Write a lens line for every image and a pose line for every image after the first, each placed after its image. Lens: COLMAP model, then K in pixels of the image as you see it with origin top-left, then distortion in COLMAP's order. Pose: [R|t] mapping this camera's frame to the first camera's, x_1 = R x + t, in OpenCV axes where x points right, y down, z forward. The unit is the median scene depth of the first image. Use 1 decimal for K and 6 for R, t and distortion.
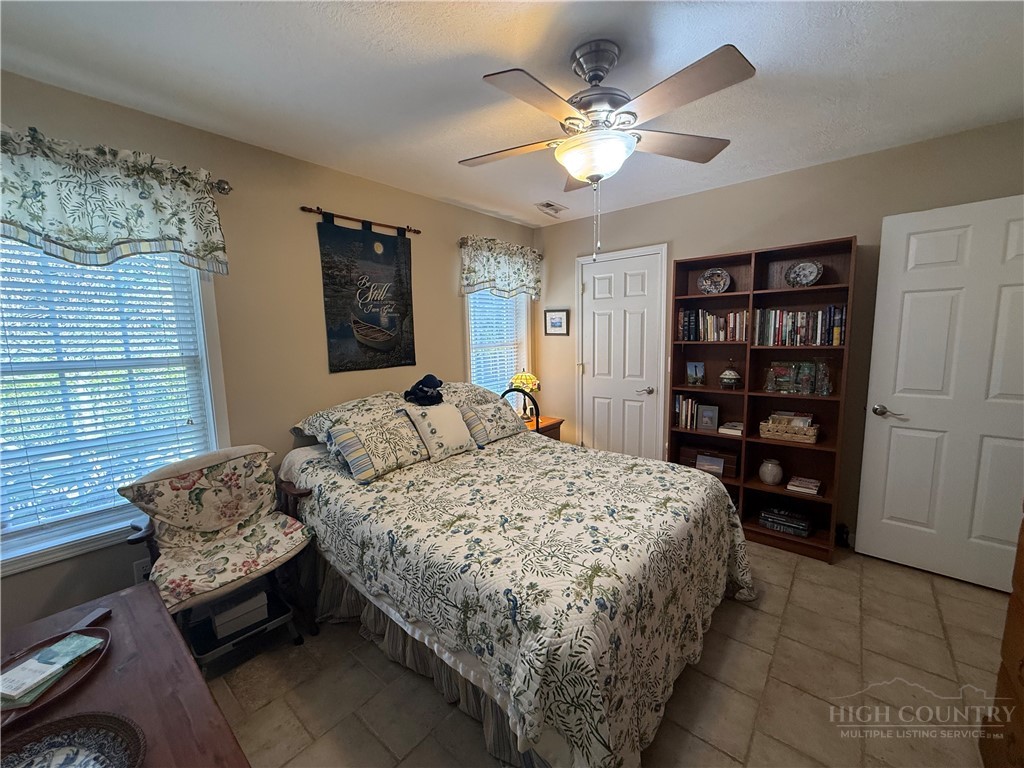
lens RADIAL K [[406.3, 0, 509.2], [0, 406.3, 383.7], [0, 0, 1]] dist [0.001205, -0.000123]
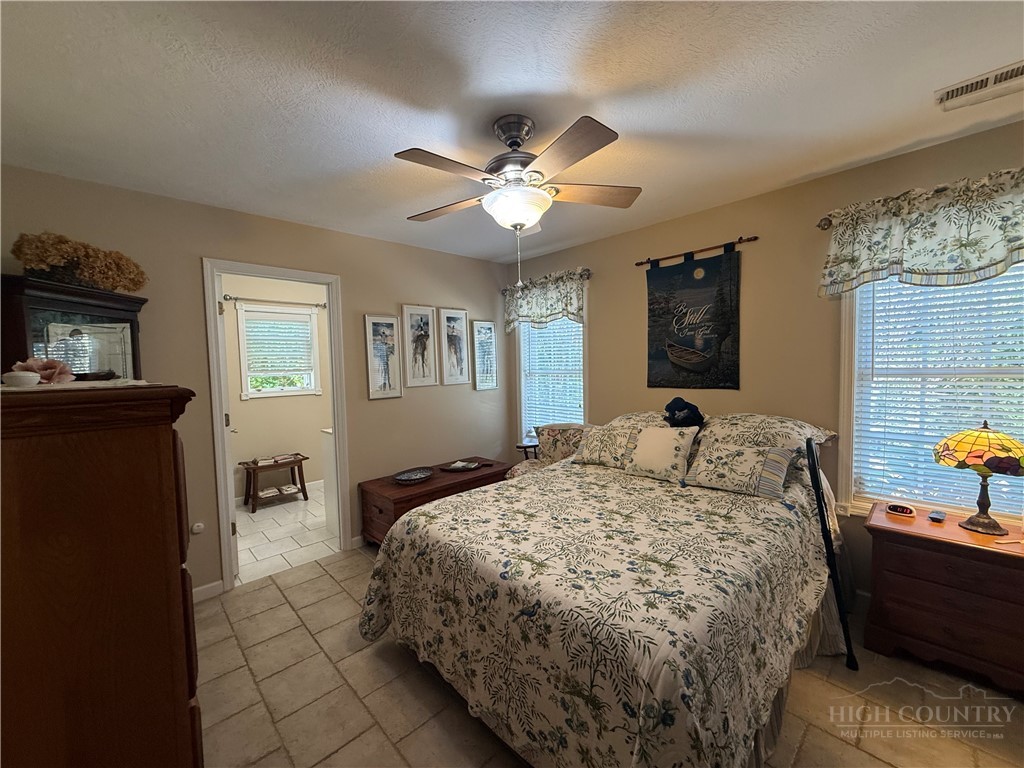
lens RADIAL K [[406.3, 0, 509.4], [0, 406.3, 383.7], [0, 0, 1]] dist [0.001205, -0.000123]
pose [[-0.102549, 0.070360, -0.992236, 0.841191], [-0.098297, 0.991896, 0.080495, -0.096541], [0.989859, 0.105789, -0.094802, 0.696097]]
